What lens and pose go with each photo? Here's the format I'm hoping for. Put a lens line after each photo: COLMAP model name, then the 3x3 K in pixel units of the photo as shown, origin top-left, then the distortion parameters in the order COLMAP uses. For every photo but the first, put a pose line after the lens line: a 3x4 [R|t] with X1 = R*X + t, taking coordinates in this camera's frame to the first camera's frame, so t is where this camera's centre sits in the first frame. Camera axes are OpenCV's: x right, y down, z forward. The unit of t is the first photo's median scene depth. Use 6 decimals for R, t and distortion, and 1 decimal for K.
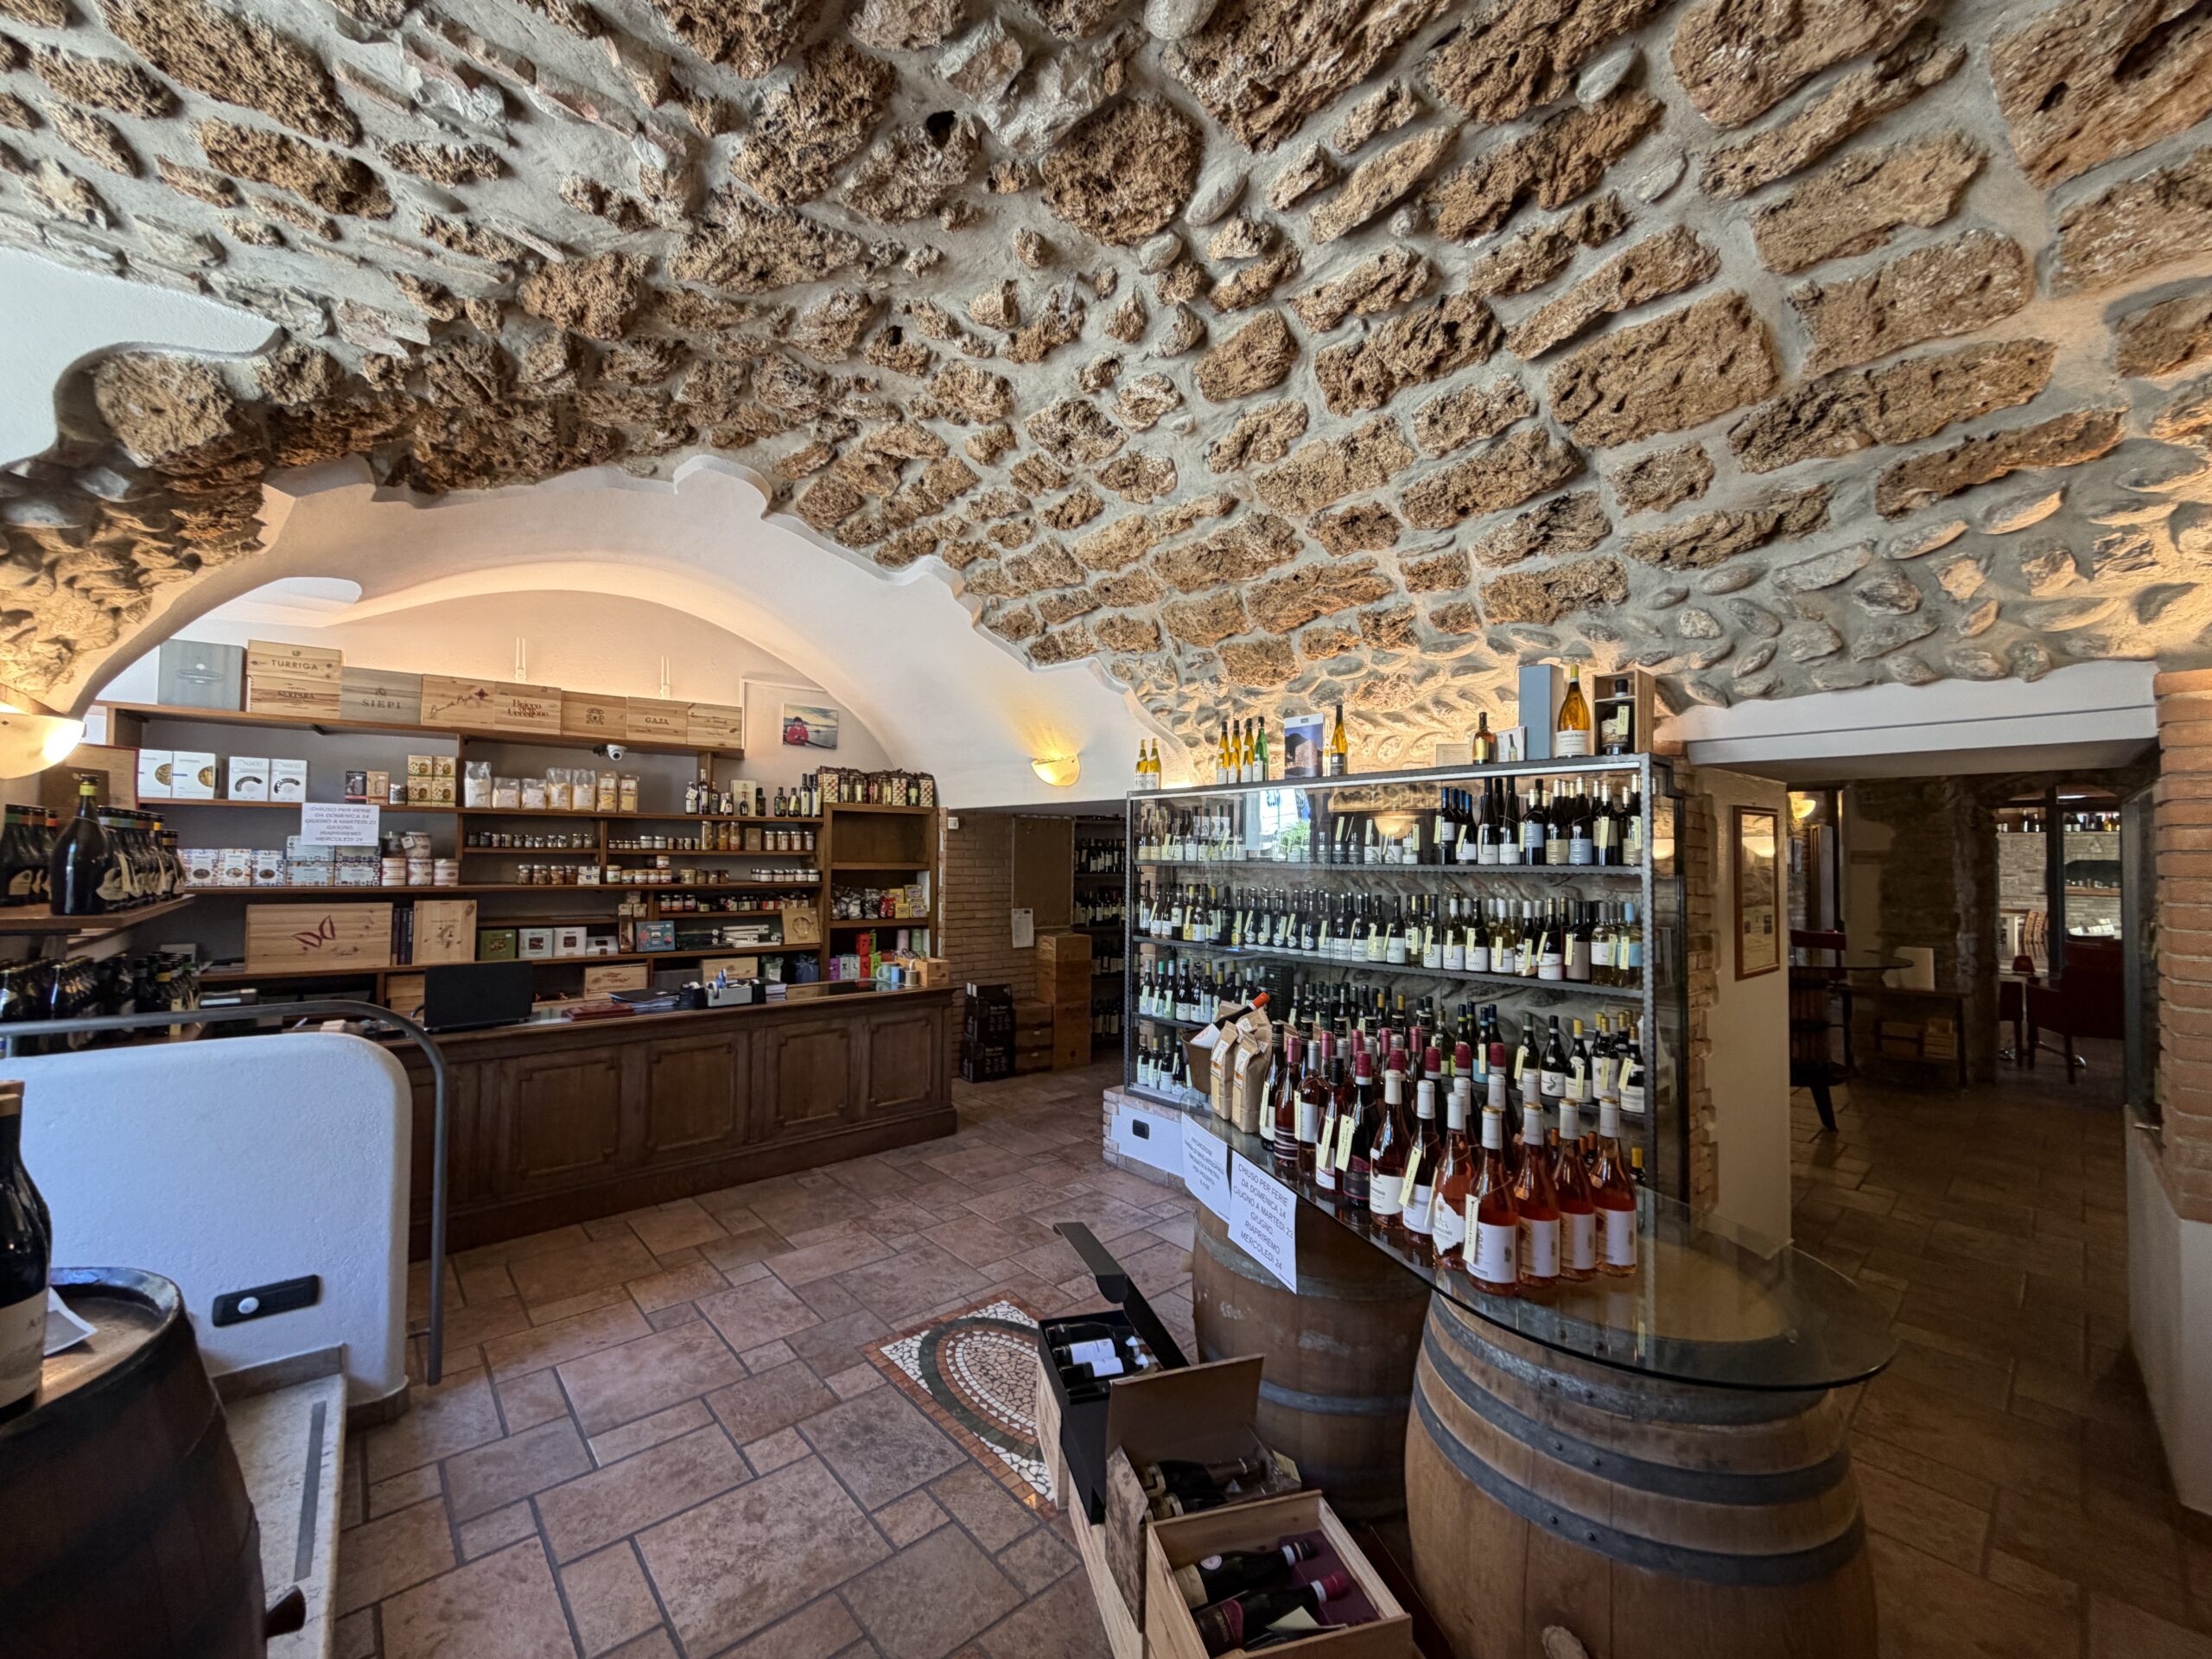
lens RADIAL K [[882.5, 0, 1106.8], [0, 882.5, 829.2], [0, 0, 1]] dist [0.003289, -0.000449]
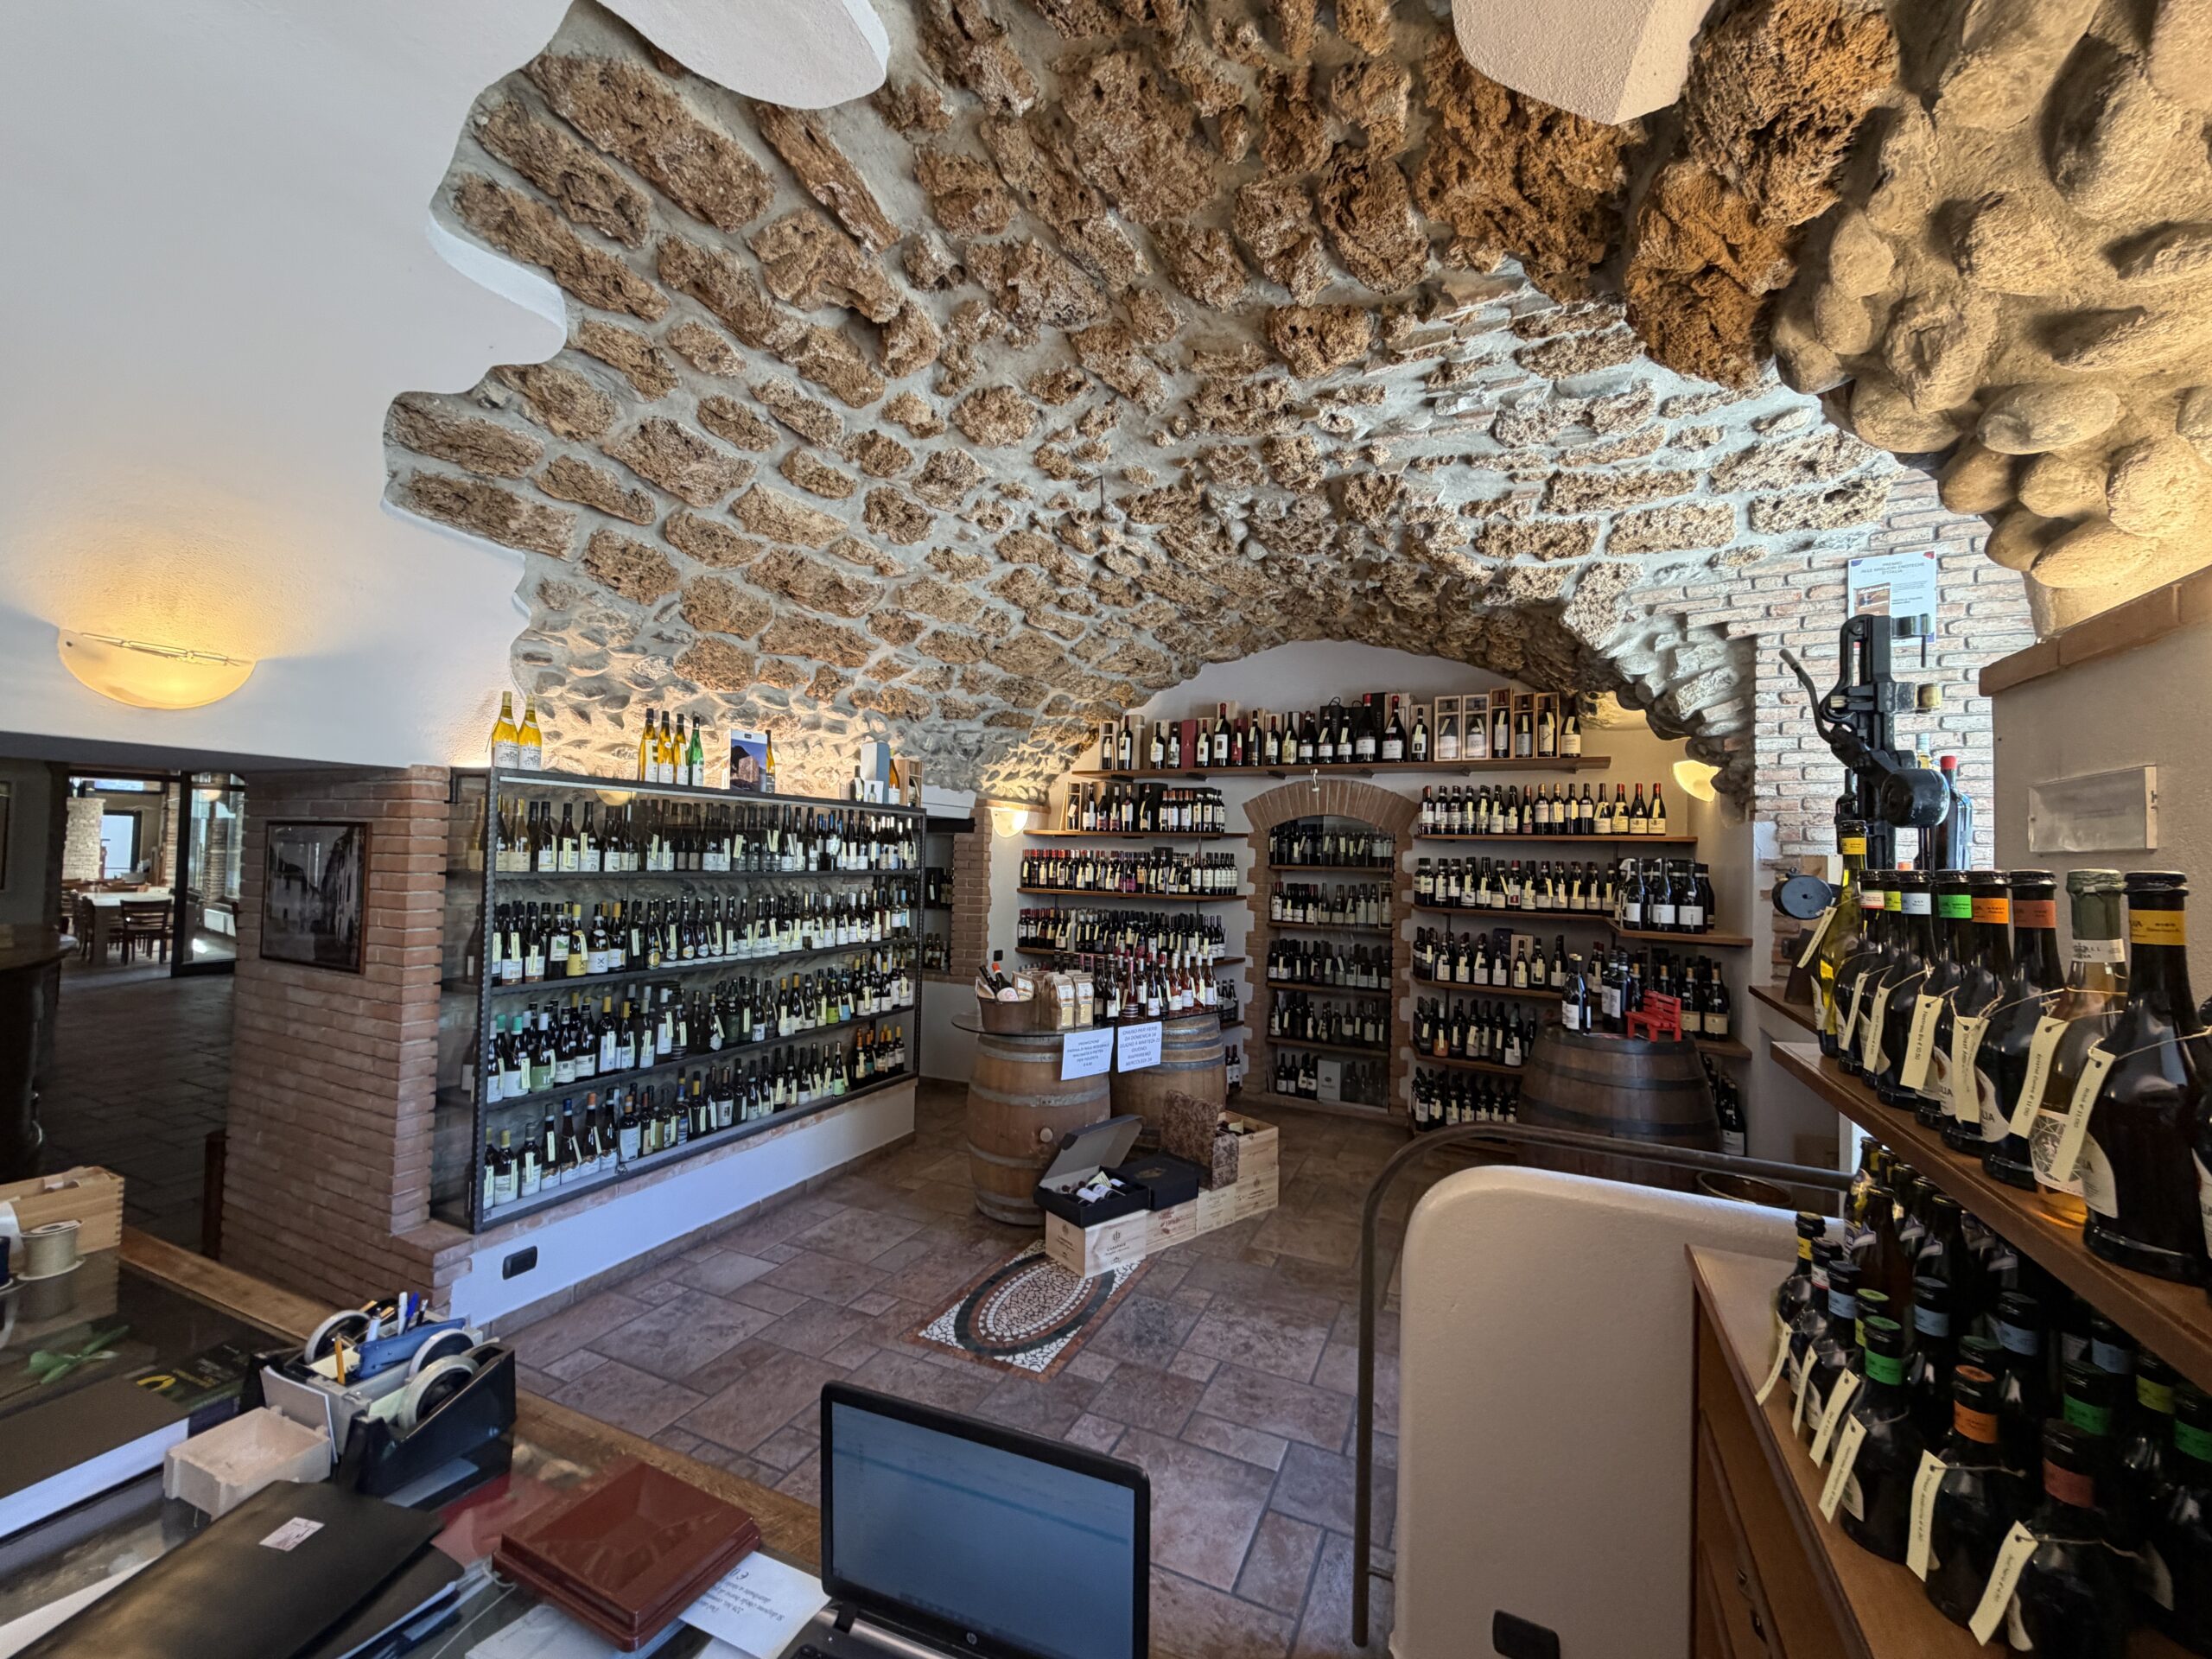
lens RADIAL K [[882.5, 0, 1095.4], [0, 882.5, 831.8], [0, 0, 1]] dist [0.003289, -0.000449]
pose [[-0.398948, 0.002900, 0.916969, -1.121640], [-0.059478, 0.997807, -0.029033, -0.004157], [-0.915042, -0.066122, -0.397901, 1.281700]]
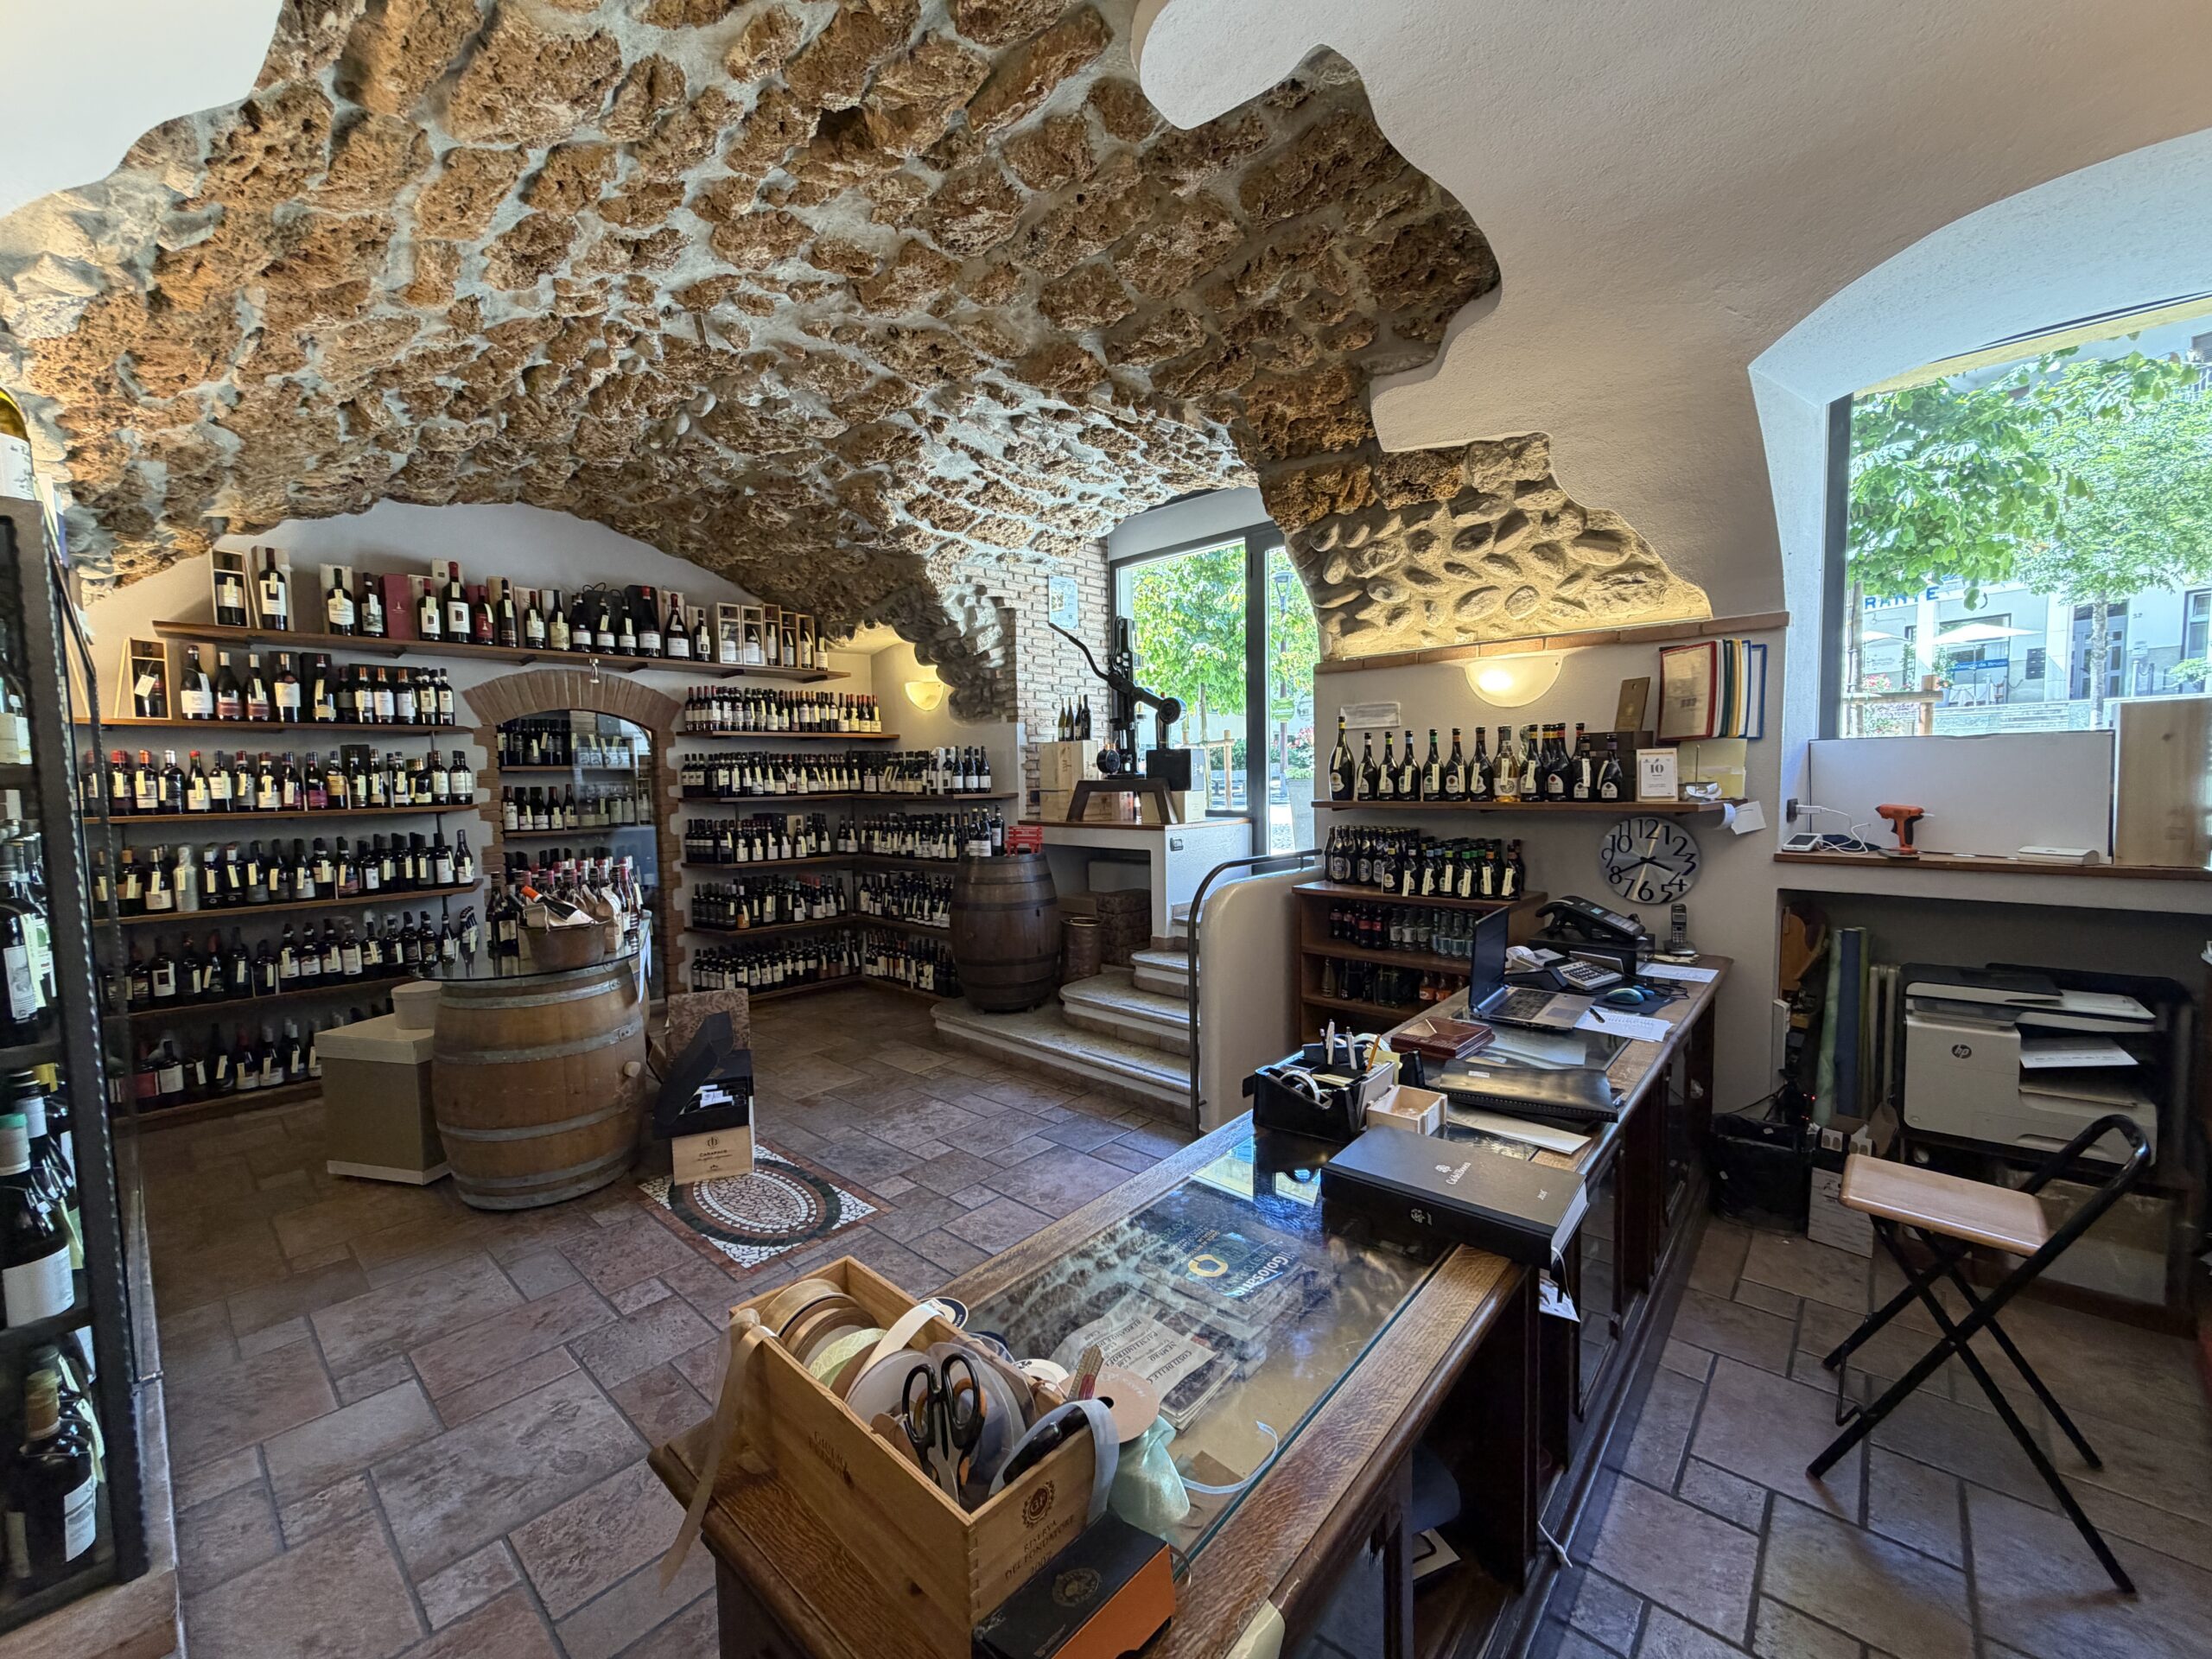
lens RADIAL K [[882.5, 0, 1110.7], [0, 882.5, 830.0], [0, 0, 1]] dist [0.003289, -0.000449]
pose [[-0.992813, 0.014042, -0.118850, -0.390562], [0.010541, 0.999493, 0.030038, 0.074806], [0.119212, 0.028570, -0.992458, 1.963293]]
